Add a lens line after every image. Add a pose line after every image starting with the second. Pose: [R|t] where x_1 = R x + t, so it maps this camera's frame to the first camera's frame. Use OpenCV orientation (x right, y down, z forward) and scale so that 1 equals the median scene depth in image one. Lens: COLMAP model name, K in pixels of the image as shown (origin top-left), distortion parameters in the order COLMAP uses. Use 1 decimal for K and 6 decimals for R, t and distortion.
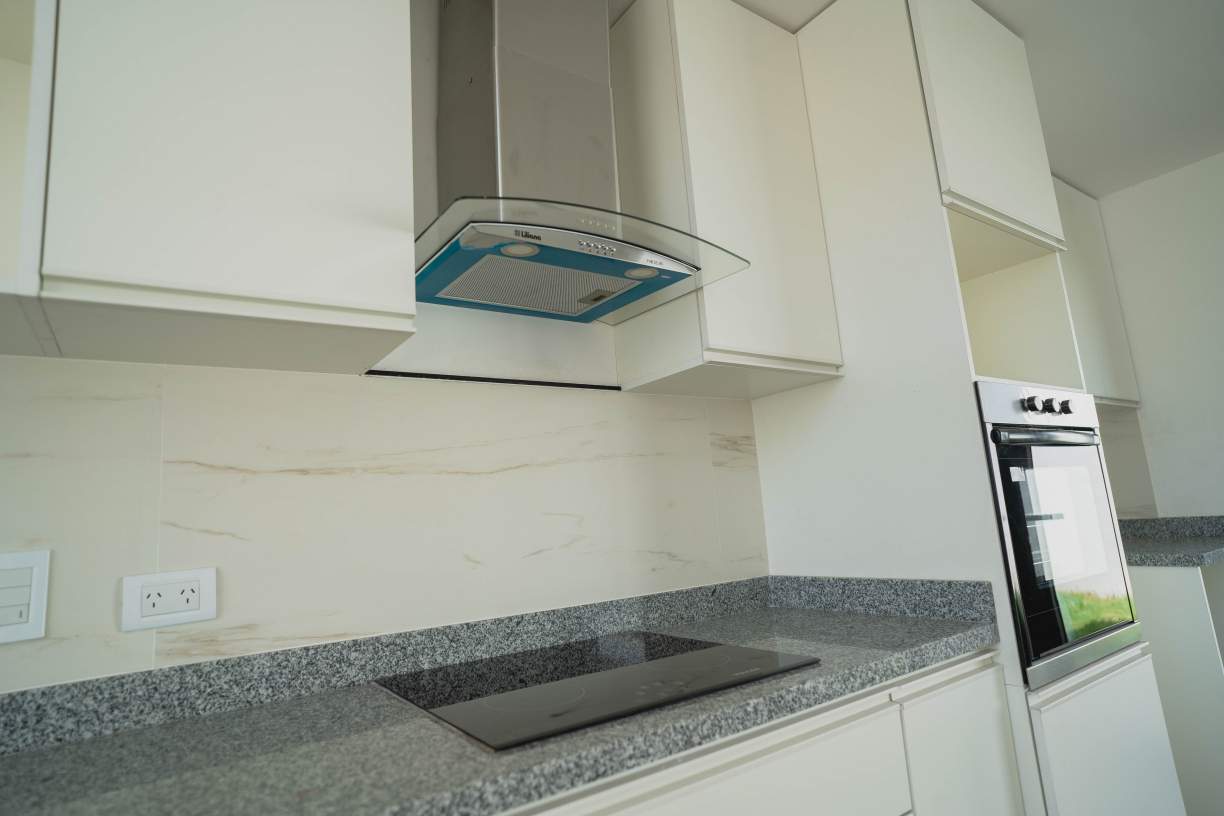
lens RADIAL K [[670.6, 0, 610.9], [0, 670.6, 403.7], [0, 0, 1]] dist [-0.033905, 0.019654]
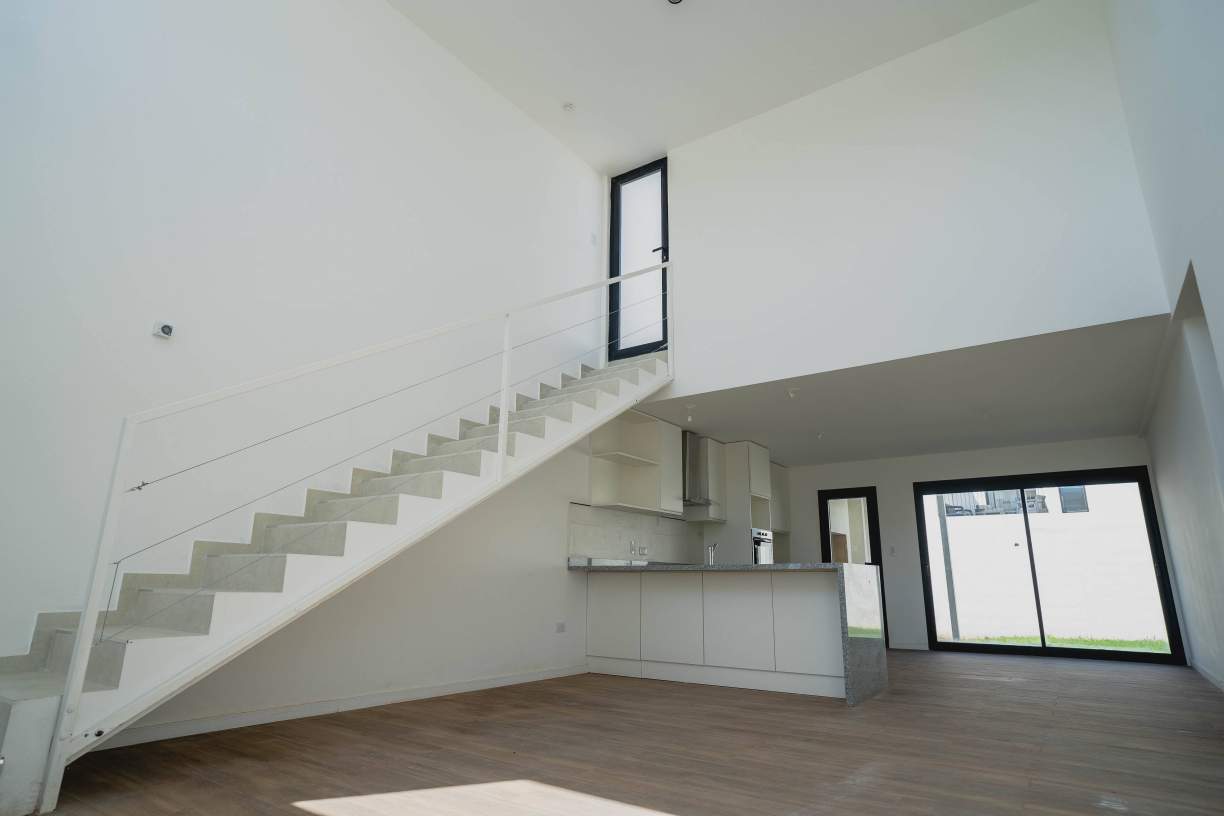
lens RADIAL K [[670.6, 0, 604.7], [0, 670.6, 407.8], [0, 0, 1]] dist [-0.033905, 0.019654]
pose [[0.938993, 0.165445, 0.301530, -2.594433], [-0.137461, 0.984163, -0.111928, -0.247087], [-0.315273, 0.063651, 0.946864, -4.192486]]
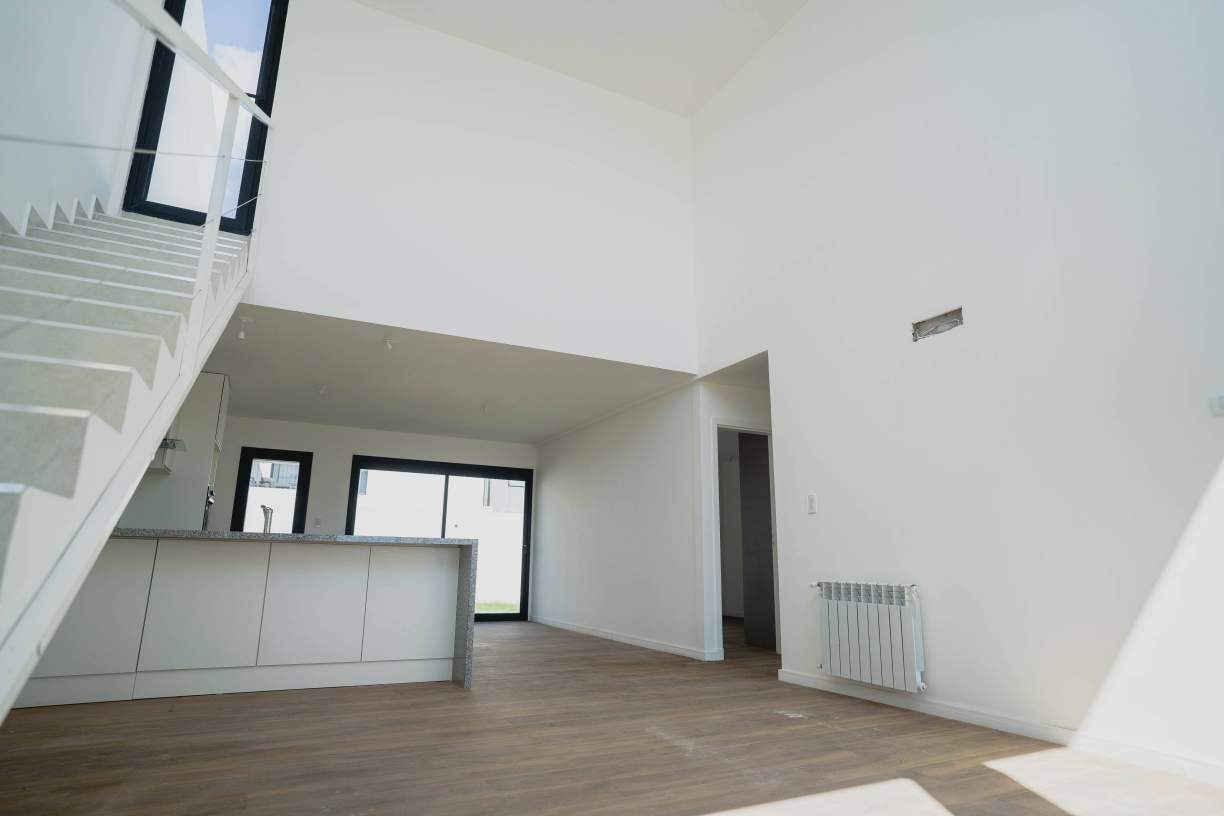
lens RADIAL K [[670.6, 0, 616.9], [0, 670.6, 403.6], [0, 0, 1]] dist [-0.033905, 0.019654]
pose [[0.132389, 0.302965, 0.943761, -3.528101], [-0.196748, 0.941228, -0.274553, 0.132299], [-0.971475, -0.149336, 0.184216, -2.439252]]
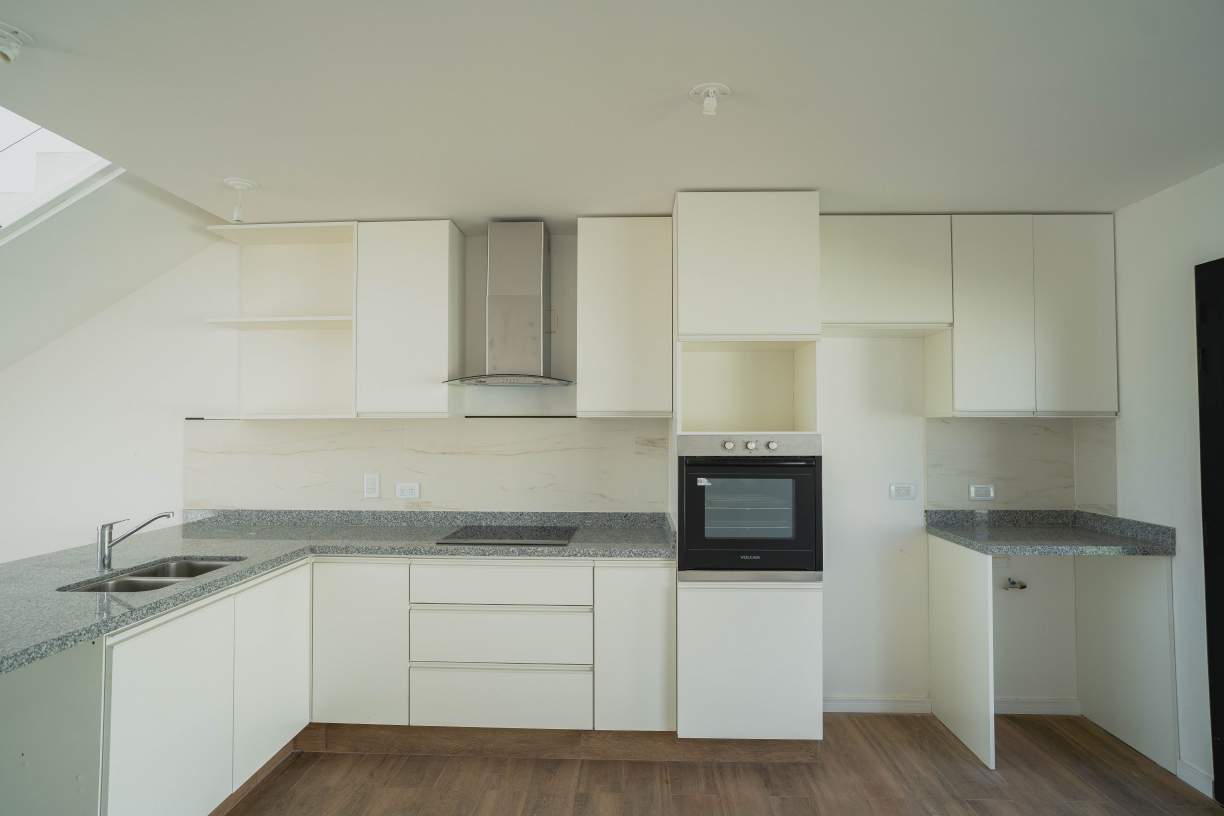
lens RADIAL K [[670.6, 0, 601.7], [0, 670.6, 406.5], [0, 0, 1]] dist [-0.033905, 0.019654]
pose [[0.789633, 0.053440, -0.611248, 1.708680], [0.050624, 0.987129, 0.151701, -0.467893], [0.611488, -0.150732, 0.776764, -0.758875]]
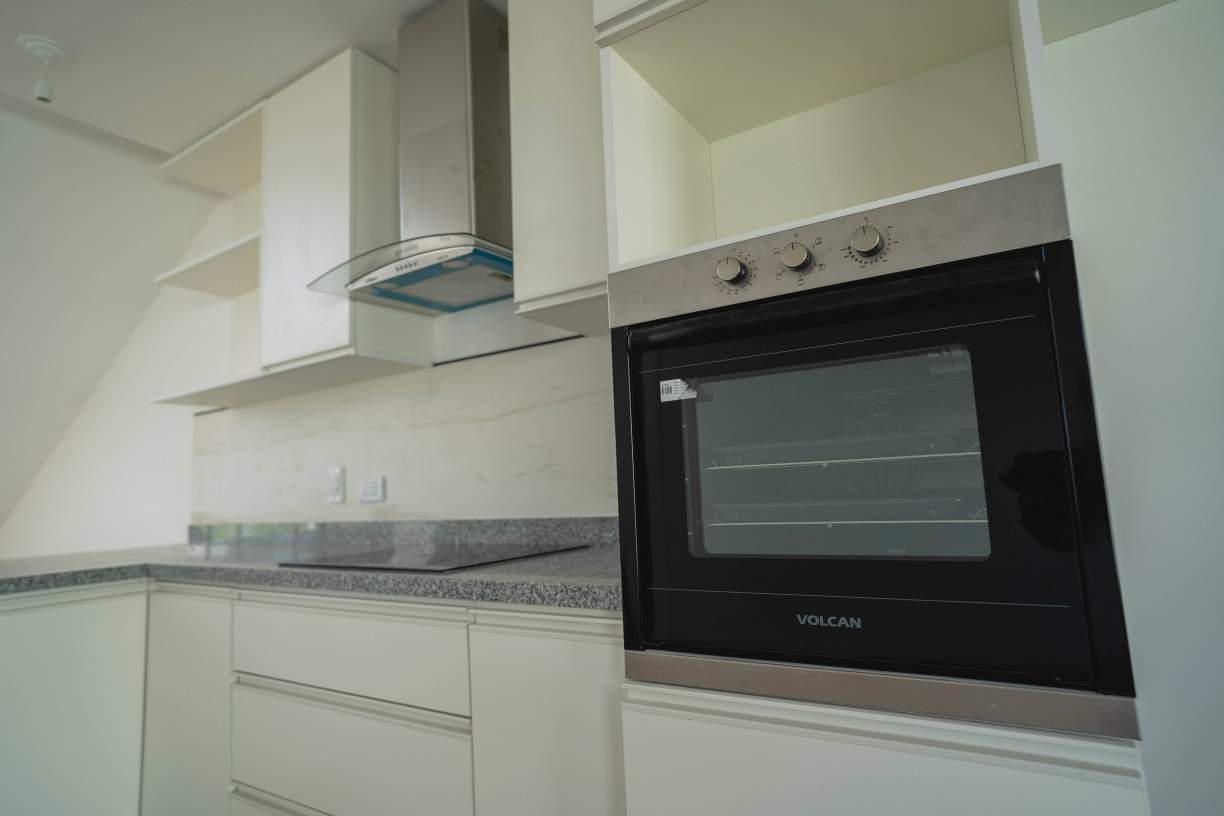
lens RADIAL K [[670.6, 0, 609.0], [0, 670.6, 401.0], [0, 0, 1]] dist [-0.033905, 0.019654]
pose [[0.382776, -0.066973, -0.921410, 1.321356], [0.177841, 0.984056, 0.002353, 0.112668], [0.906562, -0.164765, 0.388584, 0.721196]]
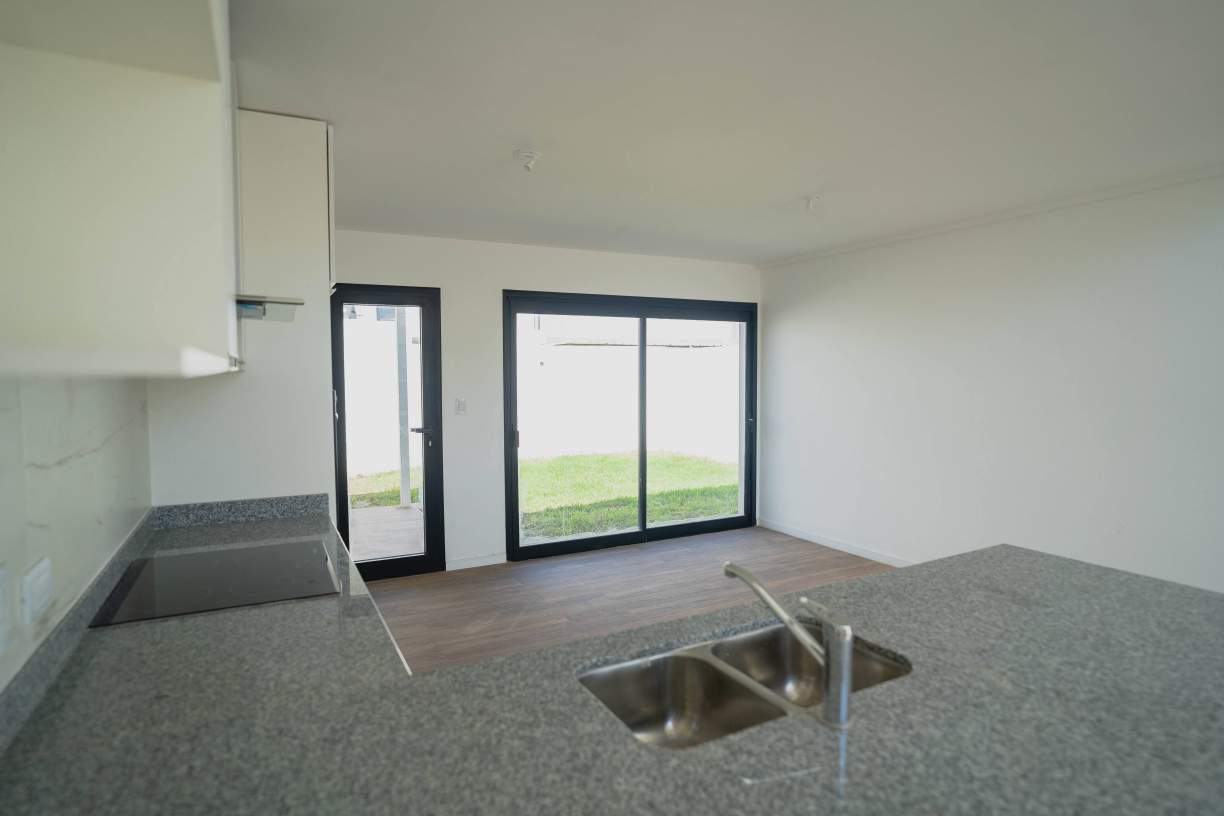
lens RADIAL K [[670.6, 0, 615.5], [0, 670.6, 405.2], [0, 0, 1]] dist [-0.033905, 0.019654]
pose [[0.112533, 0.021130, 0.993423, -1.313422], [-0.177693, 0.984086, -0.000803, -0.137877], [-0.977631, -0.176434, 0.114497, -0.005167]]
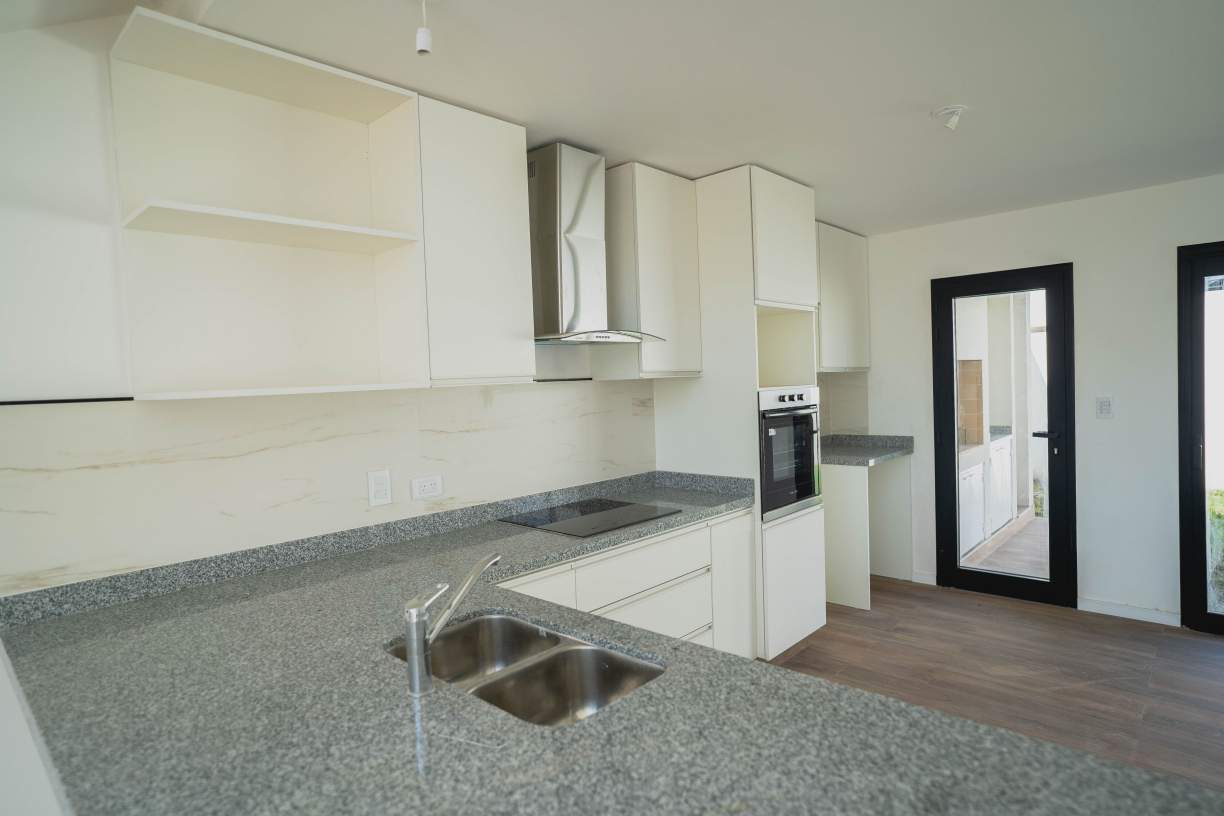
lens RADIAL K [[670.6, 0, 604.3], [0, 670.6, 403.2], [0, 0, 1]] dist [-0.033905, 0.019654]
pose [[0.979493, 0.028283, 0.199482, -0.421958], [-0.066743, 0.979742, 0.188814, -0.404983], [-0.190101, -0.198257, 0.961538, -1.118328]]
